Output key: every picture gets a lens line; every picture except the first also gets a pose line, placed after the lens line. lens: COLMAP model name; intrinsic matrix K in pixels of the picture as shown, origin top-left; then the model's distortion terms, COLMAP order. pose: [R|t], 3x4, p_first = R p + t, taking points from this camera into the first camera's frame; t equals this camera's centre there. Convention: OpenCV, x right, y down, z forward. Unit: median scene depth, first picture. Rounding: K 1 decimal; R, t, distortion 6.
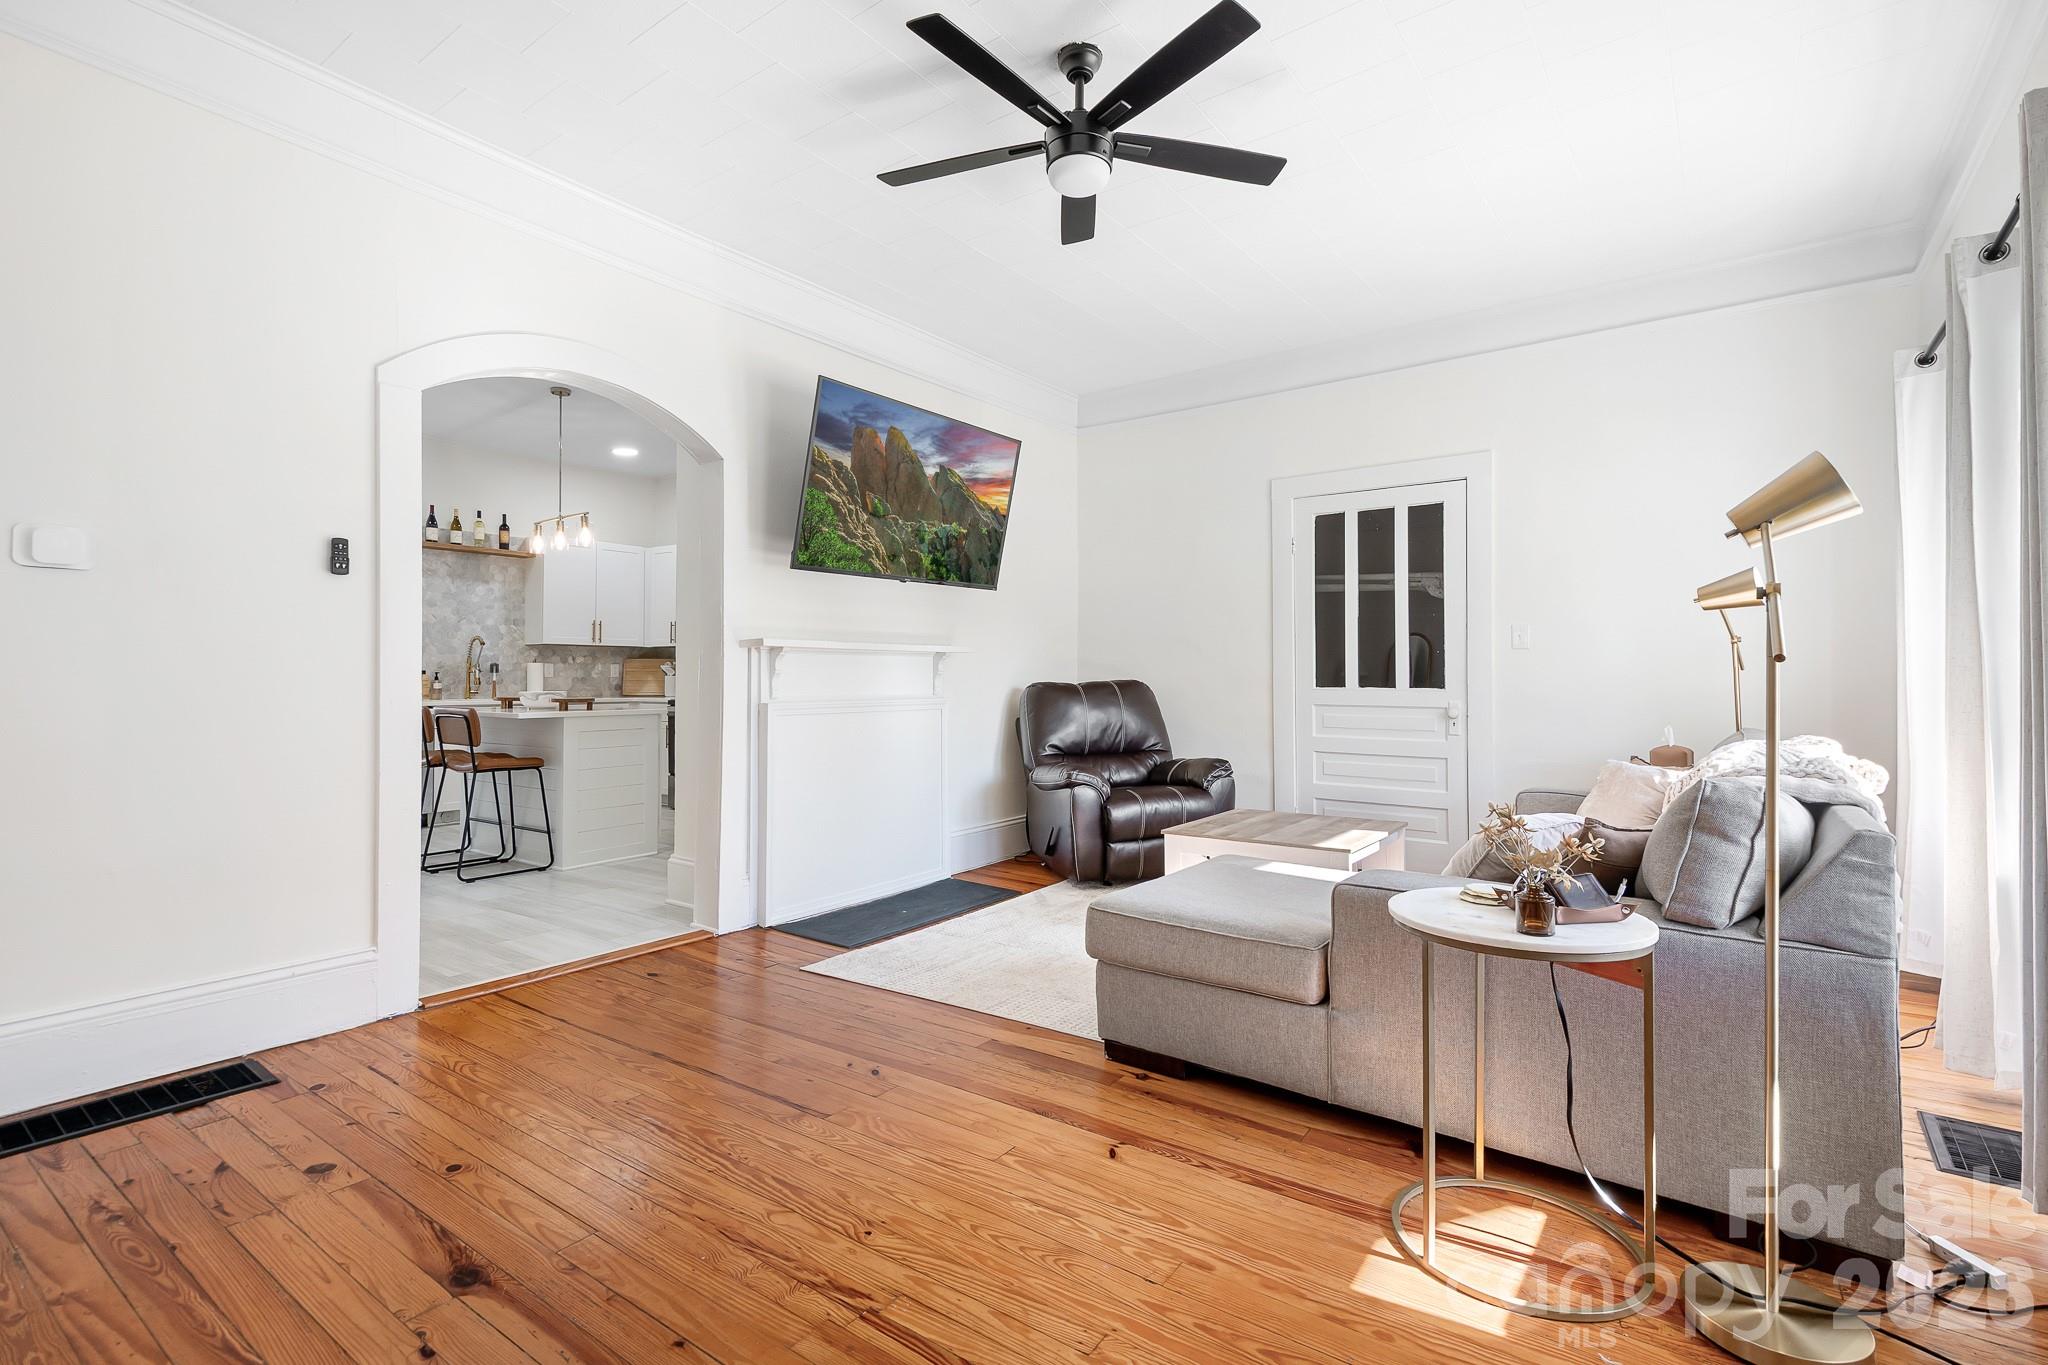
lens RADIAL K [[933.5, 0, 1023.1], [0, 933.5, 669.1], [0, 0, 1]] dist [0.010922, -0.001468]
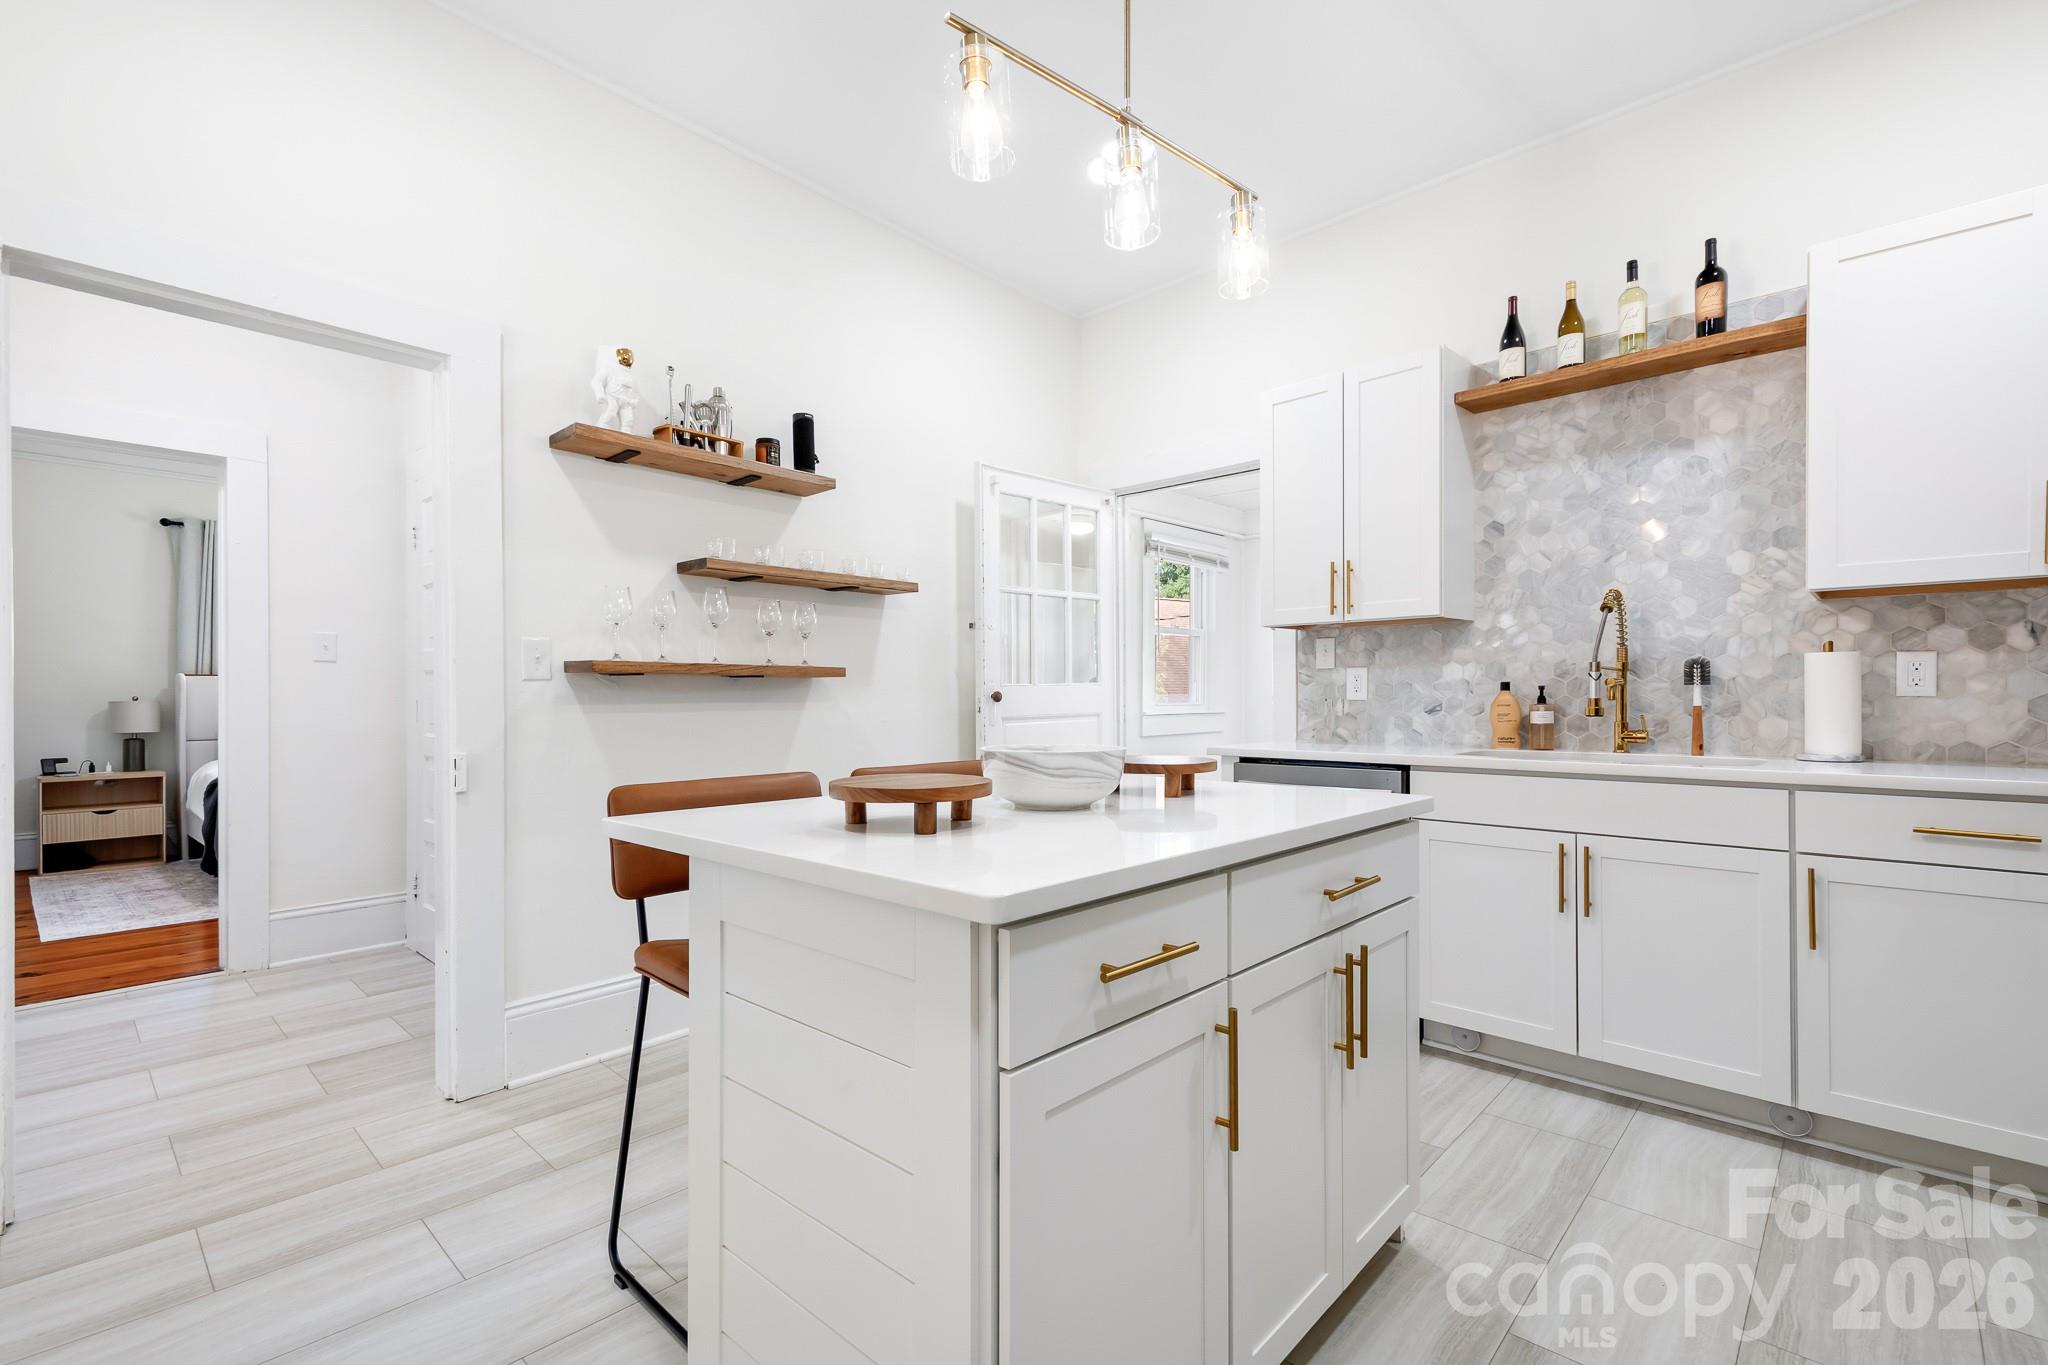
lens RADIAL K [[933.5, 0, 1030.9], [0, 933.5, 698.2], [0, 0, 1]] dist [0.010922, -0.001468]
pose [[-0.124314, -0.000283, -0.992243, -0.169215], [0.013082, 0.999913, -0.001924, 0.006386], [0.992157, -0.013219, -0.124300, 0.794057]]
